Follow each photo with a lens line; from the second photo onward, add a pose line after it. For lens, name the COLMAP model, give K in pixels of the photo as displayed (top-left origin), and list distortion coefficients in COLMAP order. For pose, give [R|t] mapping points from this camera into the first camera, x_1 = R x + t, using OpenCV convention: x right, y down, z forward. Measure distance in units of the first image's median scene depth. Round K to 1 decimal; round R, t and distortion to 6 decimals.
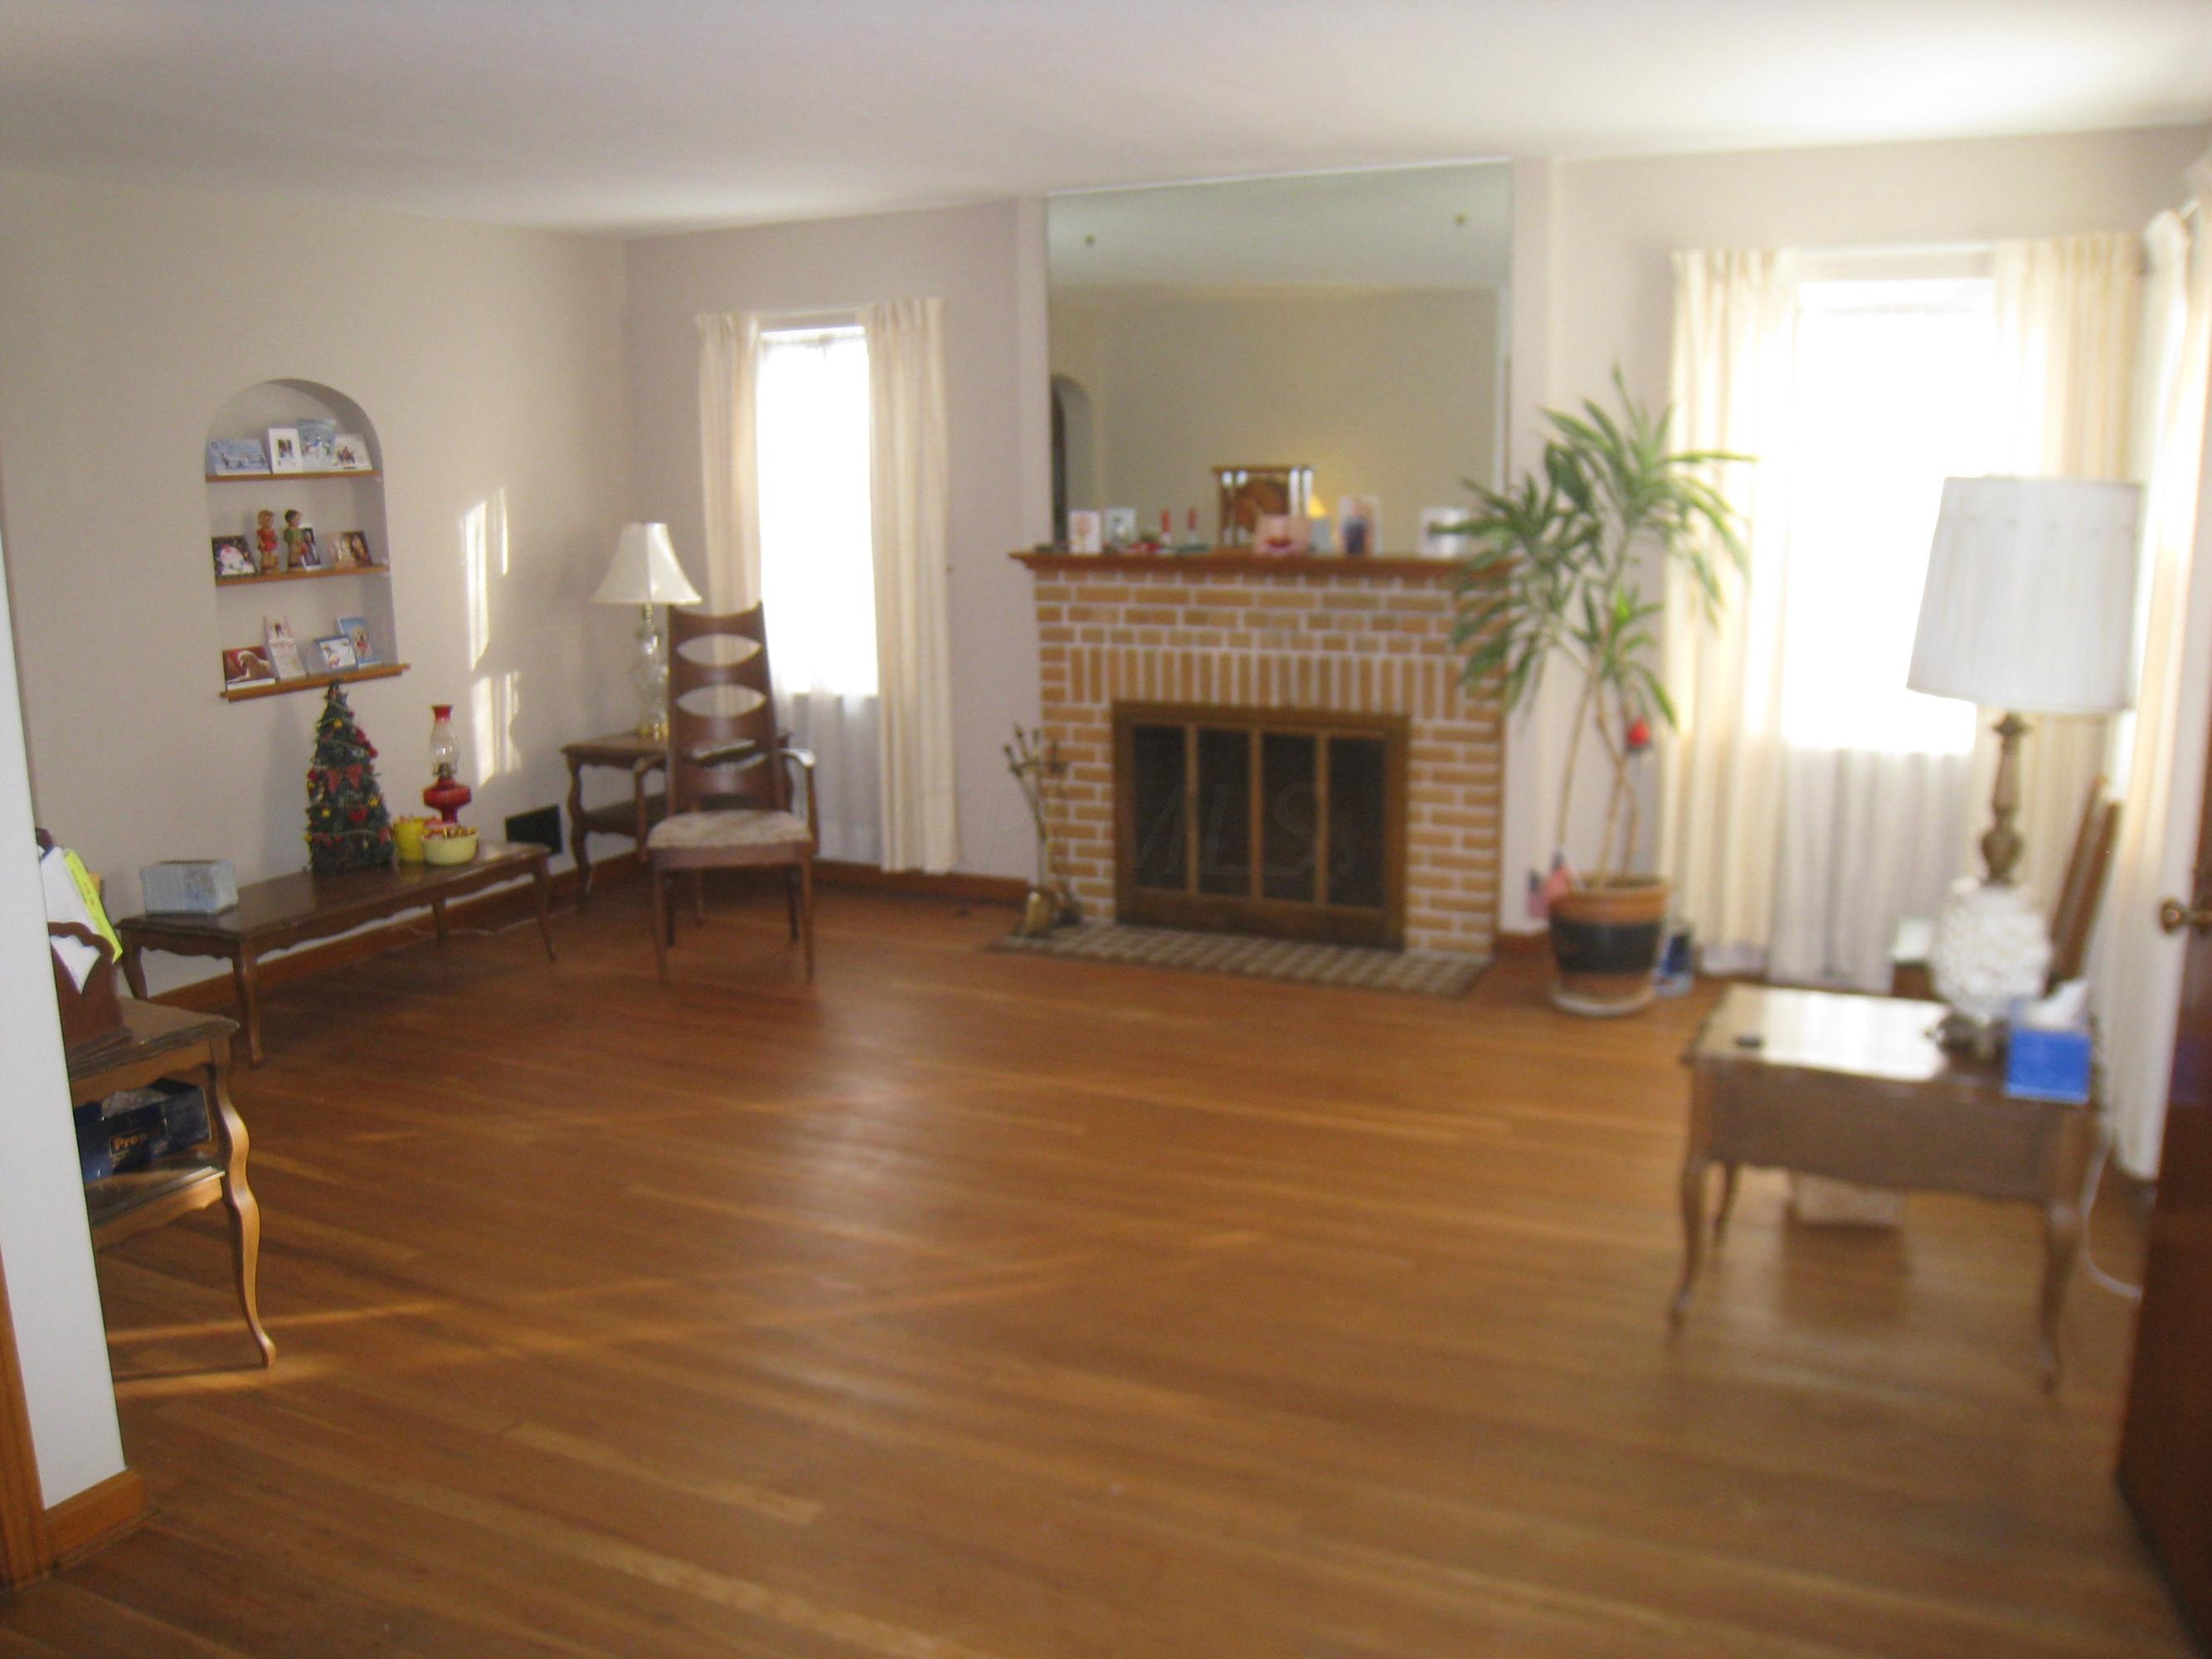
lens RADIAL K [[1918.5, 0, 1111.2], [0, 1918.5, 835.2], [0, 0, 1]] dist [-0.145489, 0.086730]
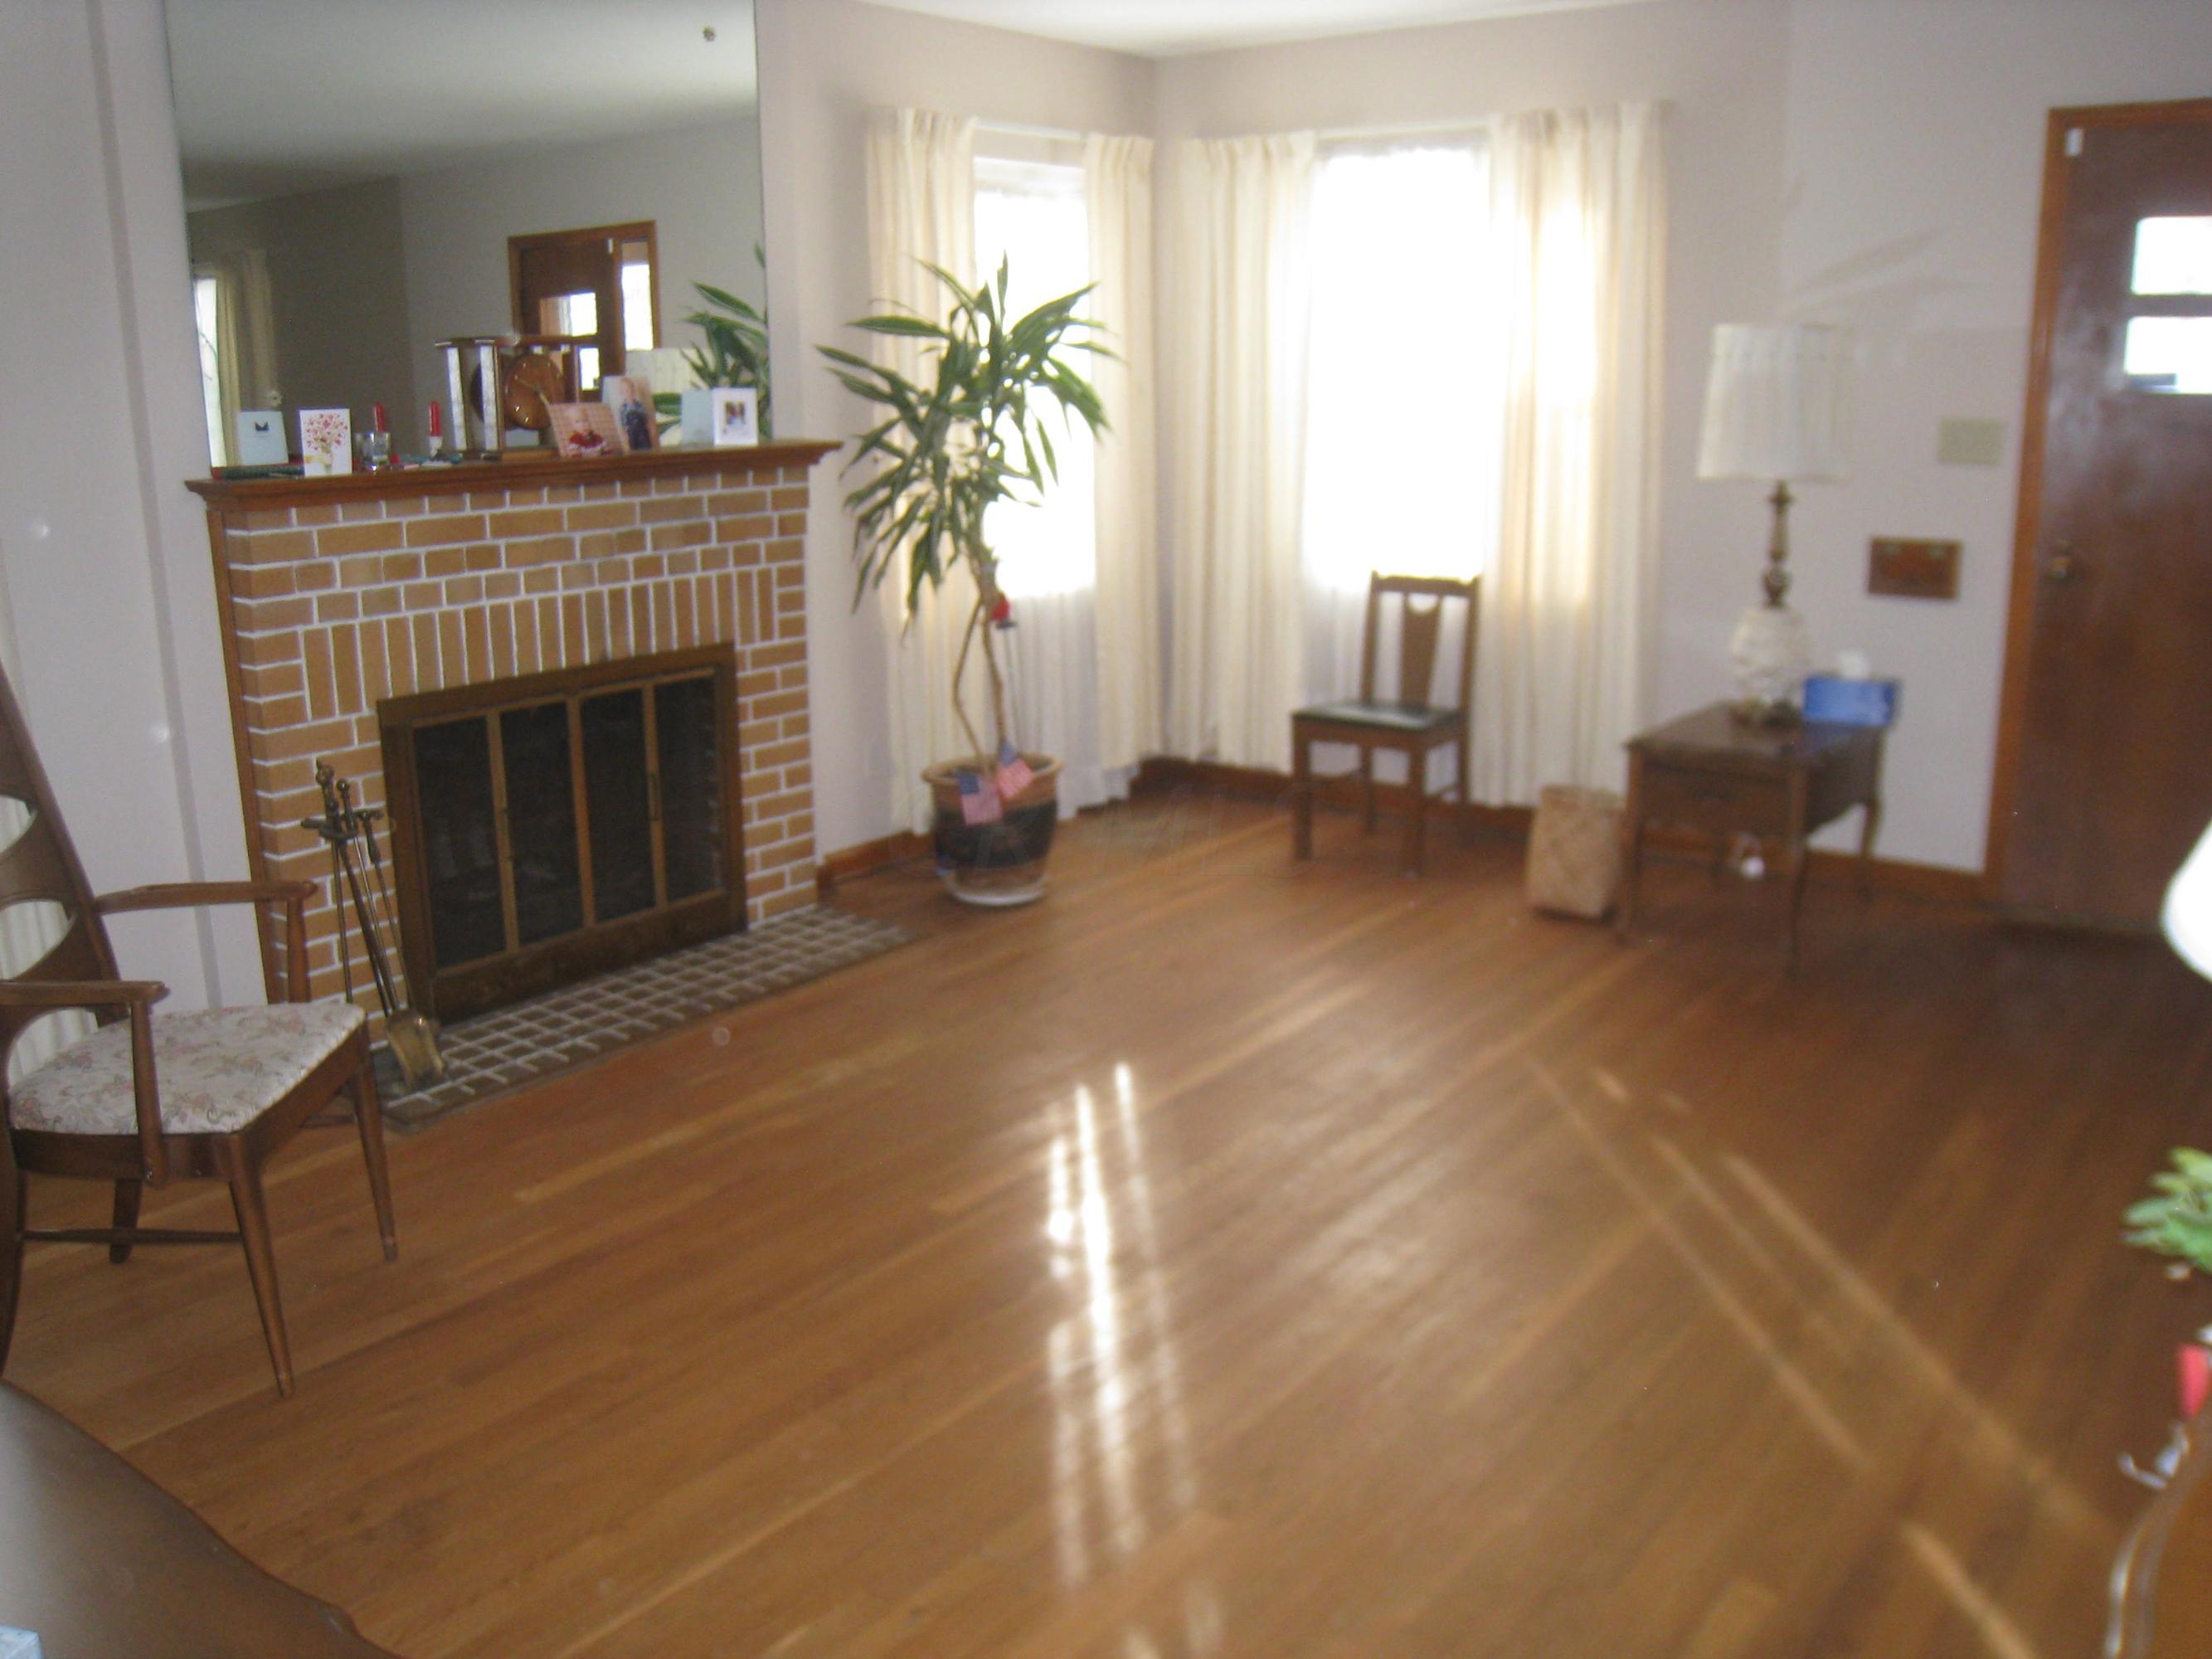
lens RADIAL K [[1918.5, 0, 1087.8], [0, 1918.5, 830.8], [0, 0, 1]] dist [-0.145489, 0.086730]
pose [[0.191252, -0.223990, 0.955642, -0.593736], [0.197825, 0.962431, 0.185990, -0.103178], [-0.961399, 0.153478, 0.228378, 0.661352]]
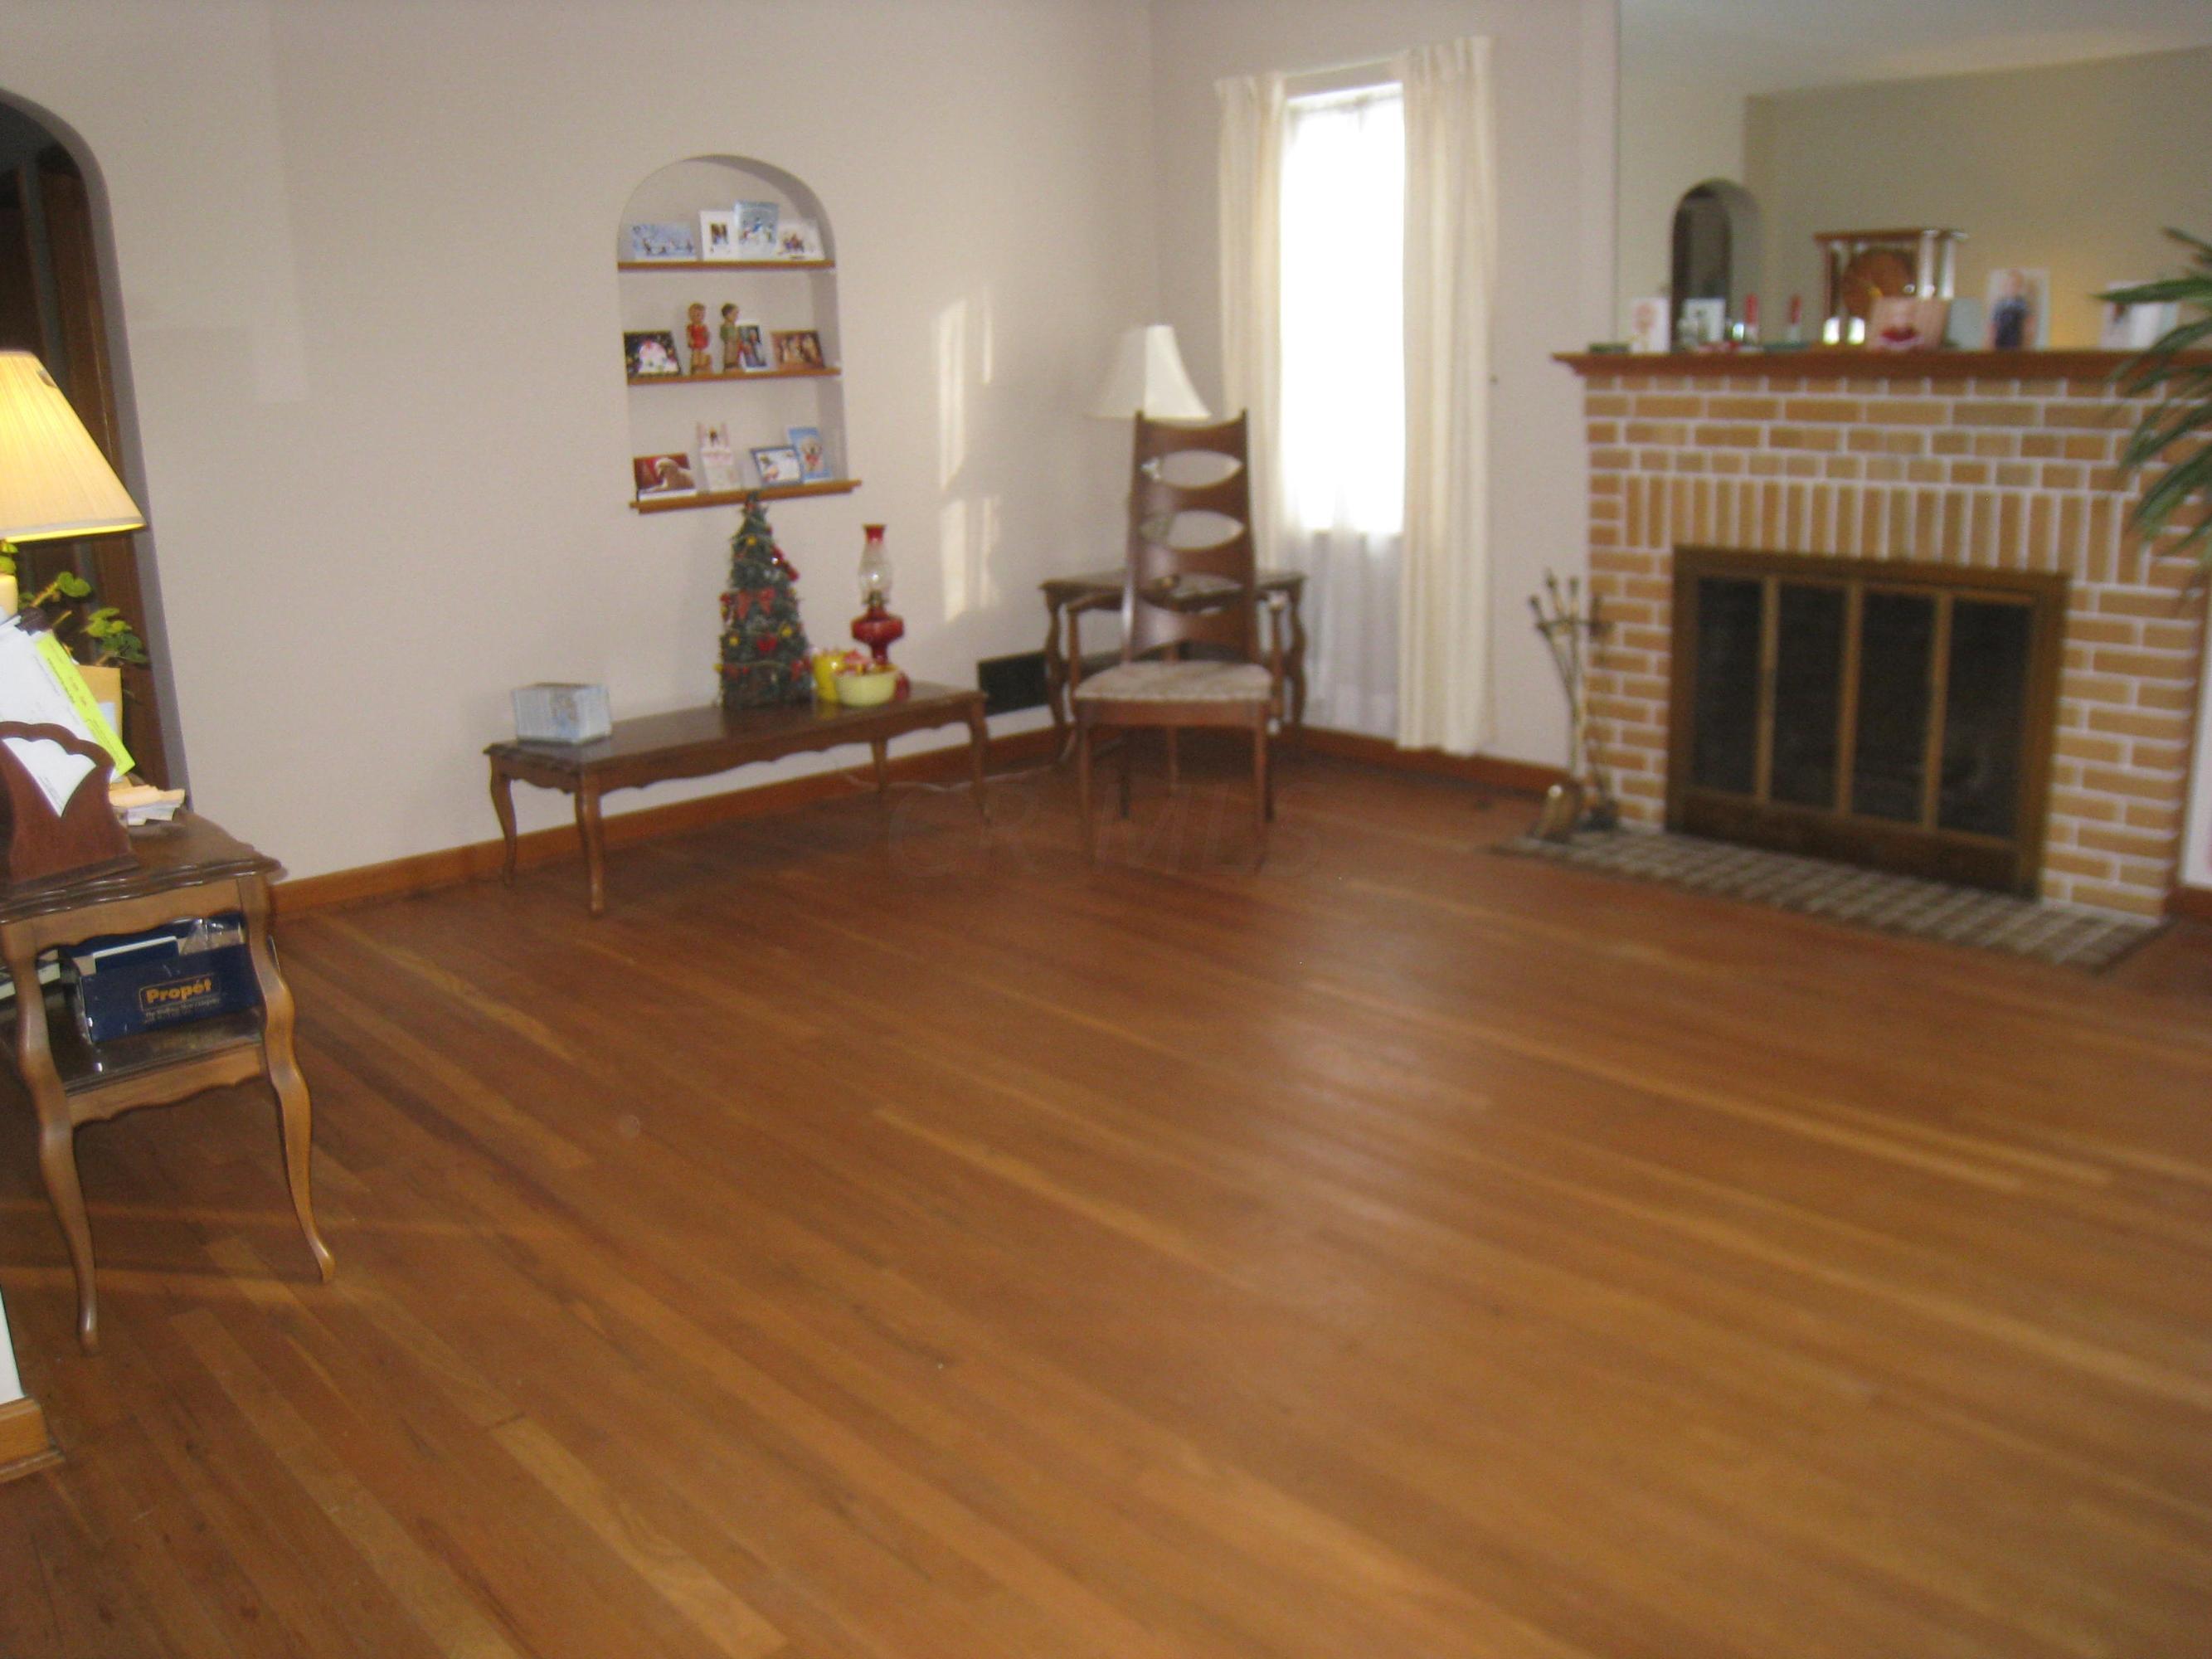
lens RADIAL K [[1918.5, 0, 1113.1], [0, 1918.5, 850.7], [0, 0, 1]] dist [-0.145489, 0.086730]
pose [[0.924080, 0.081481, -0.373414, 0.090142], [-0.056363, 0.995381, 0.077715, 0.006644], [0.378021, -0.050768, 0.924404, 0.209954]]
